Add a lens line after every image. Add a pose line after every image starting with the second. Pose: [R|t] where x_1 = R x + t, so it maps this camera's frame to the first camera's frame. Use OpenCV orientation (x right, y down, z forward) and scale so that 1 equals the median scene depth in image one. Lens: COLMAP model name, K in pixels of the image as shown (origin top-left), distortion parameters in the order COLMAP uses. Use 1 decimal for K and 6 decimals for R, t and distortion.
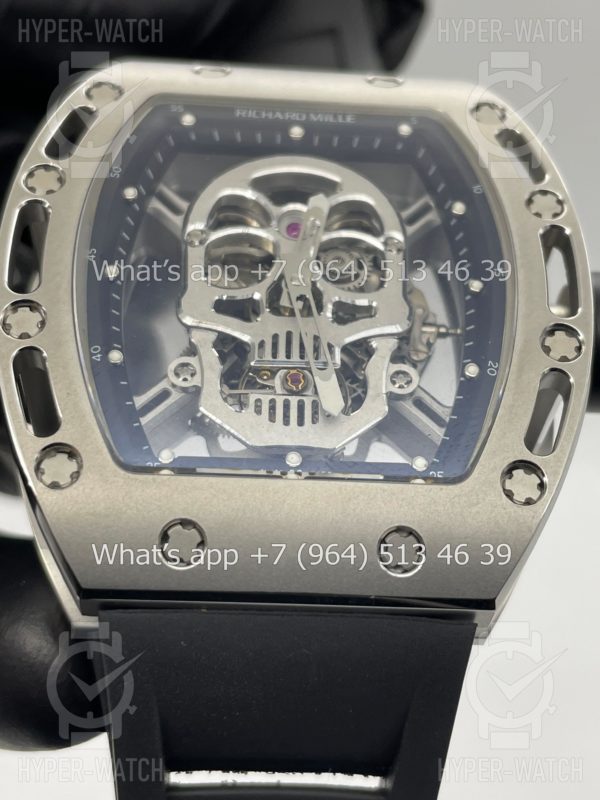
lens RADIAL K [[1271.7, 0, 305.8], [0, 1271.7, 420.9], [0, 0, 1]] dist [0.129480, 0.000000]
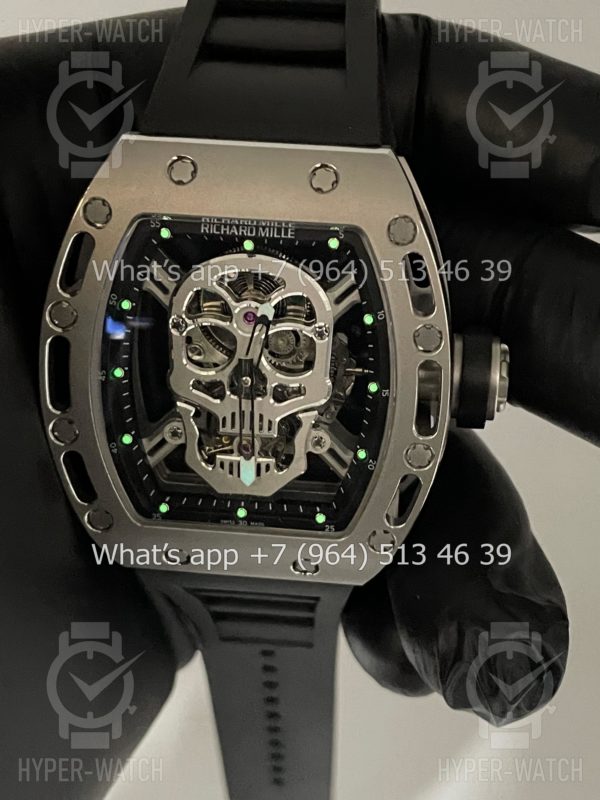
lens RADIAL K [[1271.7, 0, 293.3], [0, 1271.7, 415.7], [0, 0, 1]] dist [0.129480, 0.000000]
pose [[0.986141, 0.083628, -0.143292, 0.254104], [0.052503, 0.661986, 0.747675, -1.155568], [0.157384, -0.744836, 0.648421, 0.055384]]
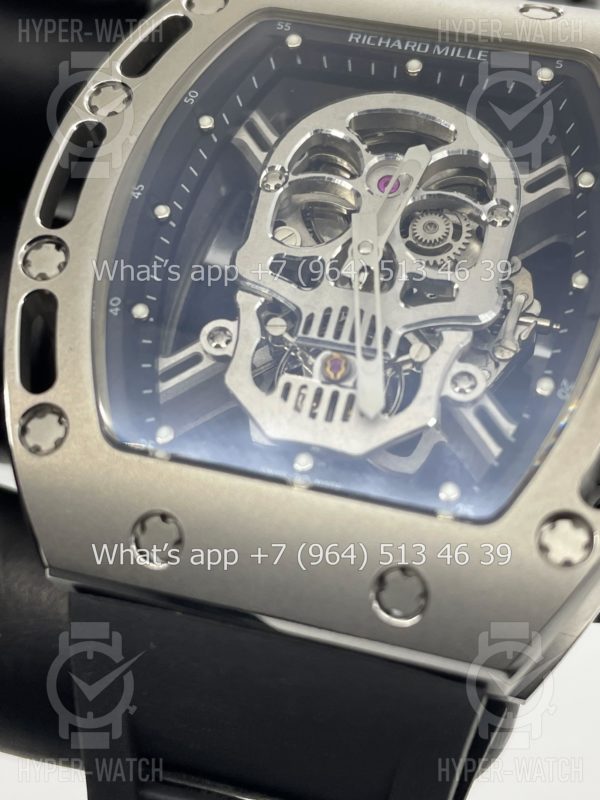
lens RADIAL K [[1271.7, 0, 305.5], [0, 1271.7, 414.1], [0, 0, 1]] dist [0.129480, 0.000000]
pose [[0.956424, 0.158944, -0.244928, 0.182794], [-0.136319, 0.984889, 0.106819, -0.086942], [0.258205, -0.068776, 0.963639, 0.159707]]
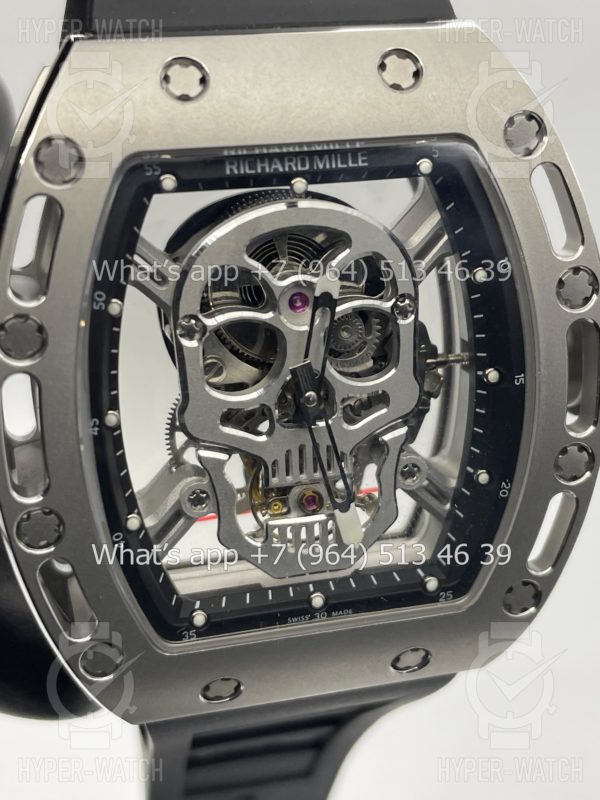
lens RADIAL K [[1271.7, 0, 305.9], [0, 1271.7, 401.5], [0, 0, 1]] dist [0.129480, 0.000000]
pose [[0.983053, -0.091313, 0.158963, -0.159382], [-0.049317, 0.703428, 0.709053, -0.773945], [-0.176565, -0.704876, 0.687004, 0.361206]]
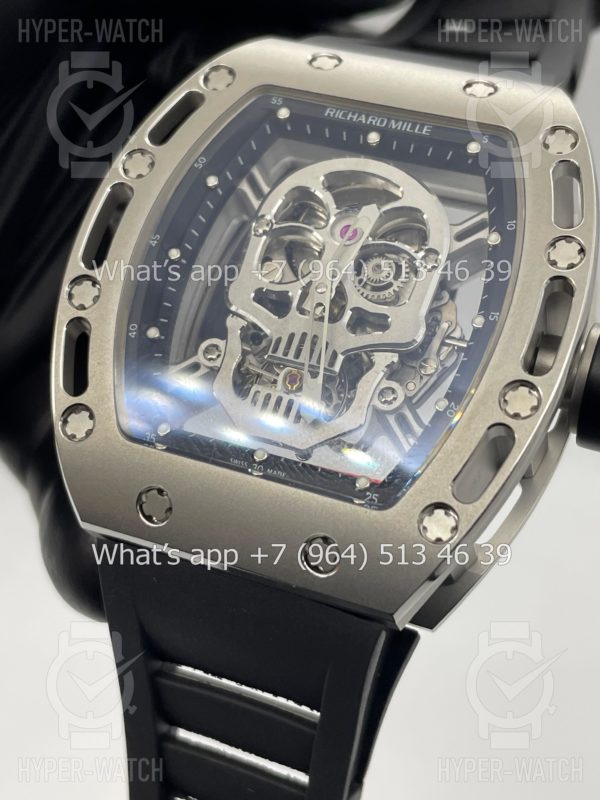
lens RADIAL K [[1271.7, 0, 303.2], [0, 1271.7, 419.2], [0, 0, 1]] dist [0.129480, 0.000000]
pose [[0.913236, 0.215653, -0.345679, 0.392873], [-0.142263, 0.963814, 0.225439, -0.251109], [0.381787, -0.156702, 0.910870, -0.045210]]
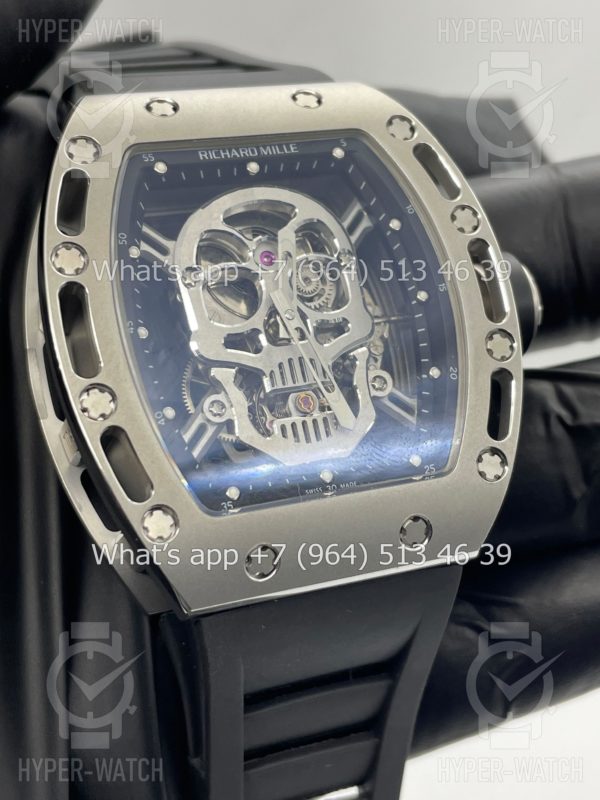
lens RADIAL K [[1271.7, 0, 300.2], [0, 1271.7, 406.8], [0, 0, 1]] dist [0.129480, 0.000000]
pose [[0.947146, -0.164258, 0.275561, -0.348342], [0.082578, 0.954861, 0.285344, -0.374538], [-0.309992, -0.247507, 0.917957, -0.140712]]
